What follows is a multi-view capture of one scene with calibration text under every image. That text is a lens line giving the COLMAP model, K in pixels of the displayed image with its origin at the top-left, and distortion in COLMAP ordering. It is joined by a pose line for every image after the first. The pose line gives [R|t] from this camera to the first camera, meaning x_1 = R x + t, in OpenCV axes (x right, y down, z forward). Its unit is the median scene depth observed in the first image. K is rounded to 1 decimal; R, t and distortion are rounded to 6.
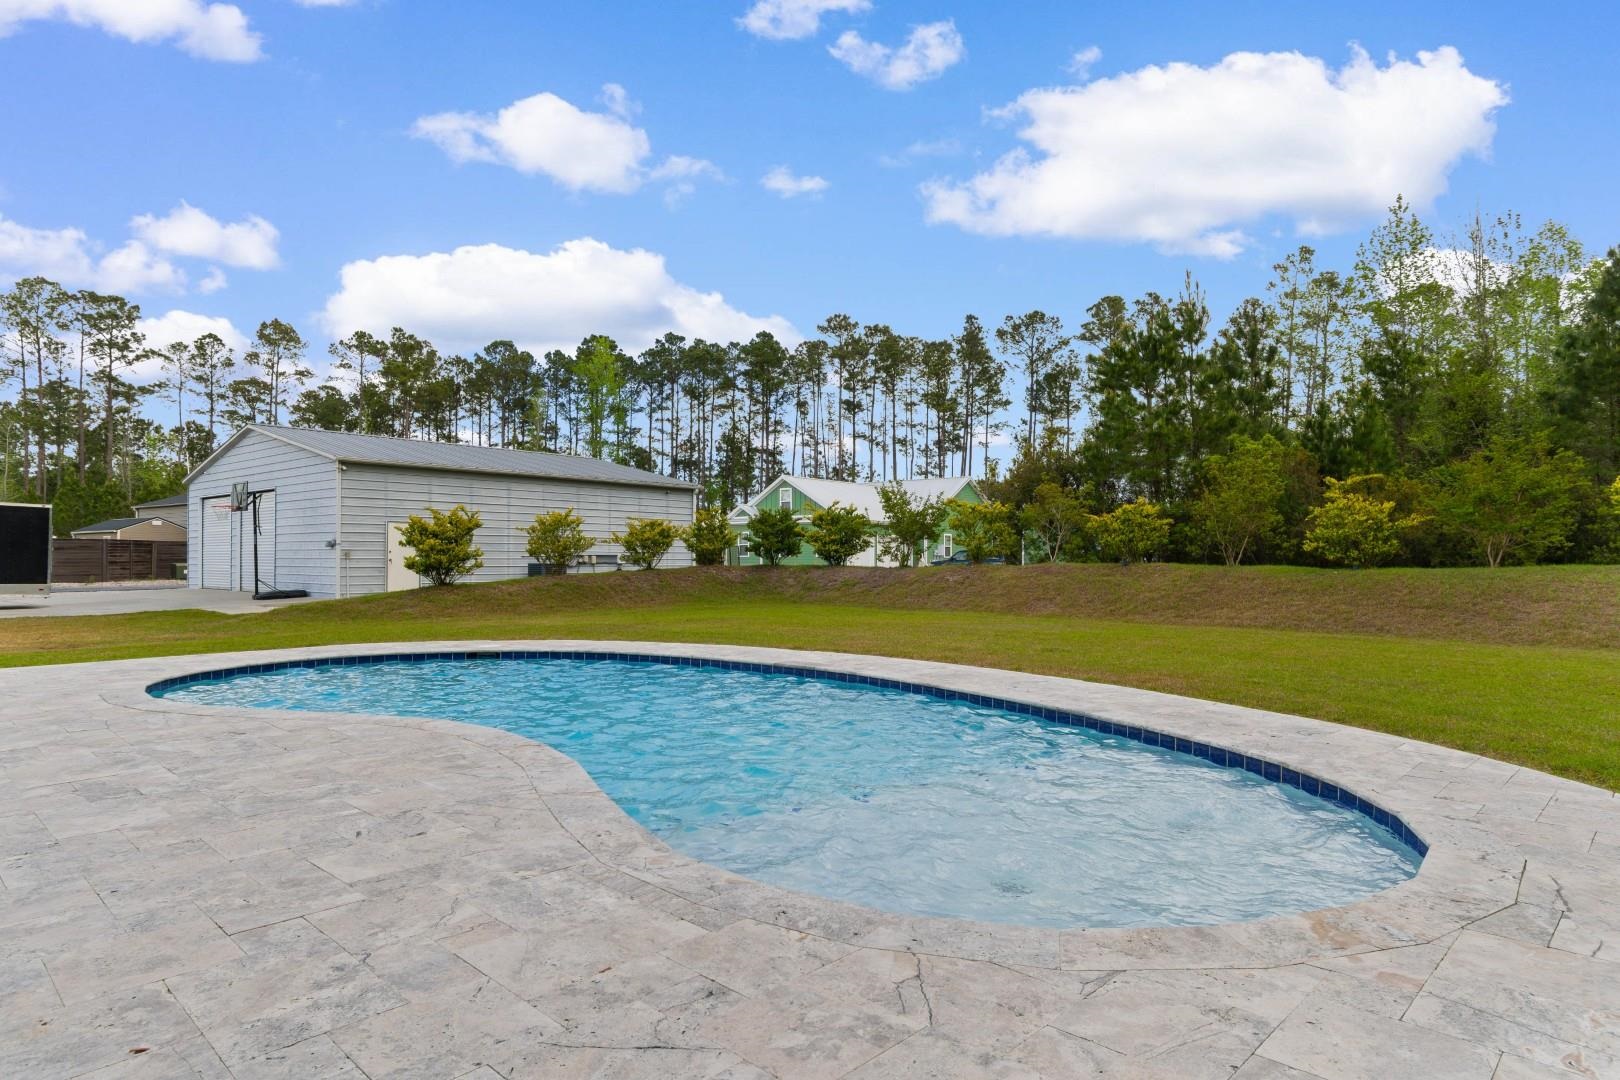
lens RADIAL K [[911.8, 0, 821.5], [0, 911.8, 560.0], [0, 0, 1]] dist [-0.002246, -0.000656]
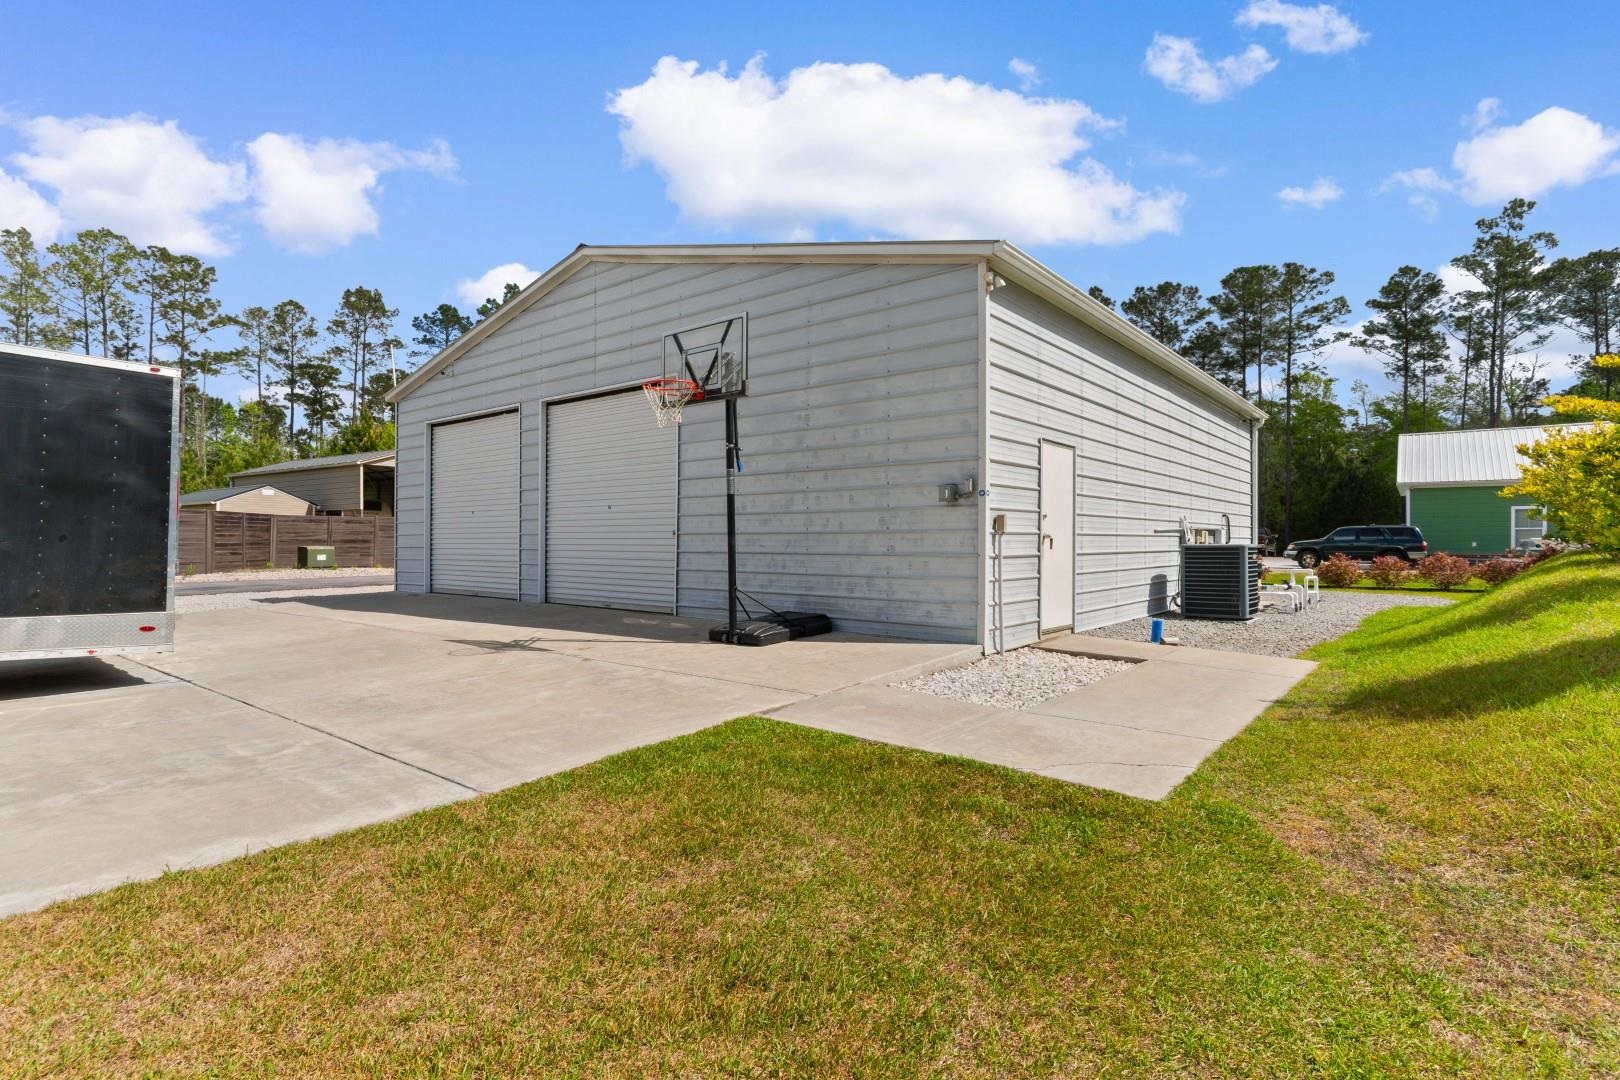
lens RADIAL K [[781.8, 0, 810.0], [0, 781.8, 540.0], [0, 0, 1]] dist [-0.001758, -0.001023]
pose [[0.999573, -0.000985, 0.029215, -0.165912], [0.001093, 0.999993, -0.003691, 0.000931], [-0.029211, 0.003721, 0.999566, 0.187931]]
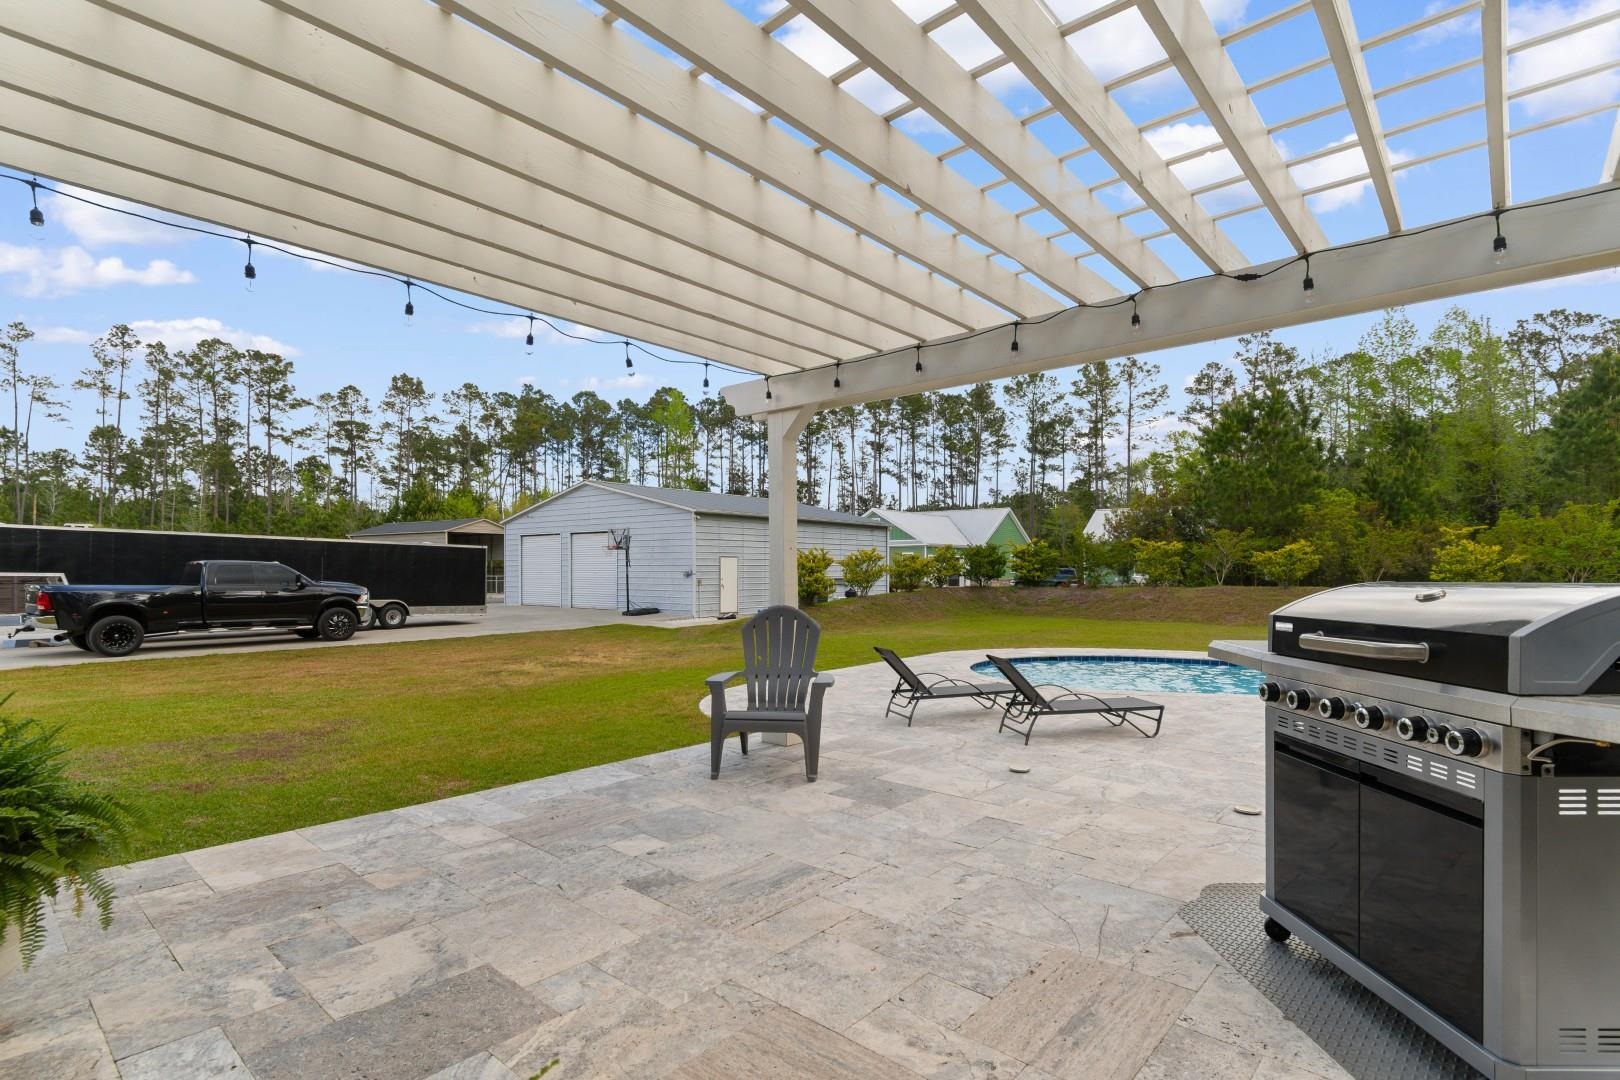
lens RADIAL K [[777.2, 0, 811.0], [0, 777.2, 571.4], [0, 0, 1]] dist [0.000388, -0.000599]
pose [[0.999307, -0.003546, 0.037061, -0.109448], [0.003432, 0.999989, 0.003143, -0.006630], [-0.037072, -0.003014, 0.999308, -0.041220]]
